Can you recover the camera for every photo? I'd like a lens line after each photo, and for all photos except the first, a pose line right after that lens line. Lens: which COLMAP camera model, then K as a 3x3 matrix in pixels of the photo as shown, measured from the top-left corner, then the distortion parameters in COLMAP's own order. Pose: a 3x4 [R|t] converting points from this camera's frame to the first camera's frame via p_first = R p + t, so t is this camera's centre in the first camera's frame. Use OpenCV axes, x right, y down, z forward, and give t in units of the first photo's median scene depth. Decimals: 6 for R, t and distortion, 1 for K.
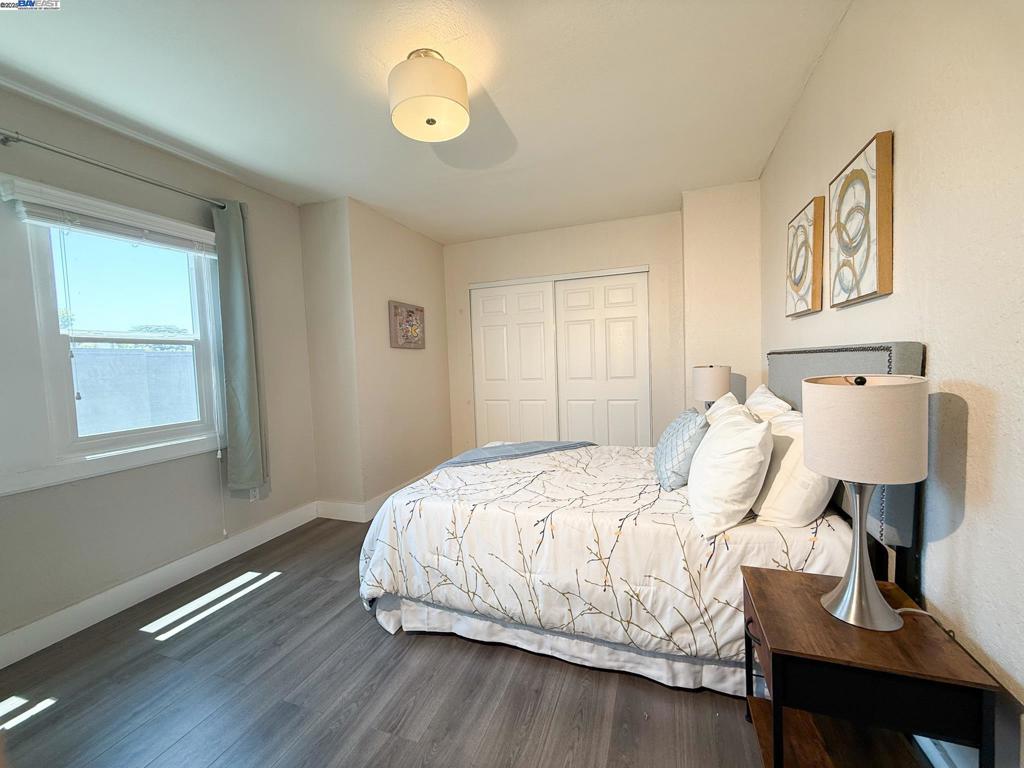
lens RADIAL K [[415.2, 0, 522.3], [0, 415.2, 380.4], [0, 0, 1]] dist [-0.001902, -0.000360]
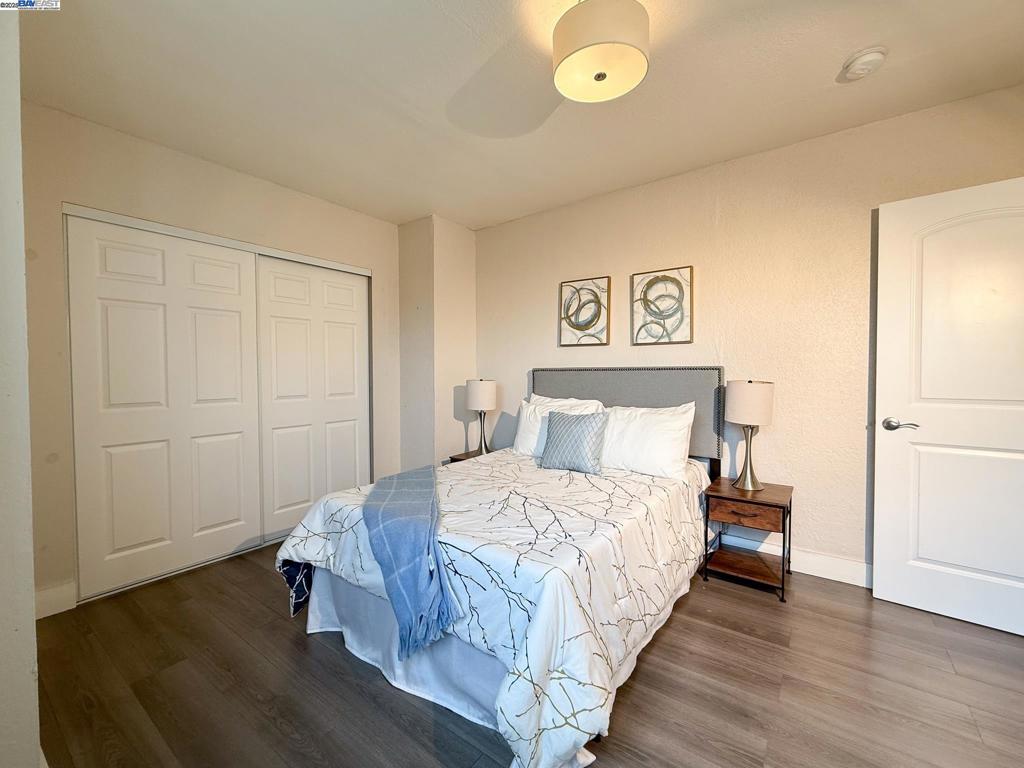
lens RADIAL K [[415.2, 0, 522.2], [0, 415.2, 386.5], [0, 0, 1]] dist [-0.001902, -0.000360]
pose [[0.285180, -0.000564, 0.958474, -1.116976], [0.039285, 0.999166, -0.011100, 0.001220], [-0.957669, 0.040819, 0.284964, 1.006104]]
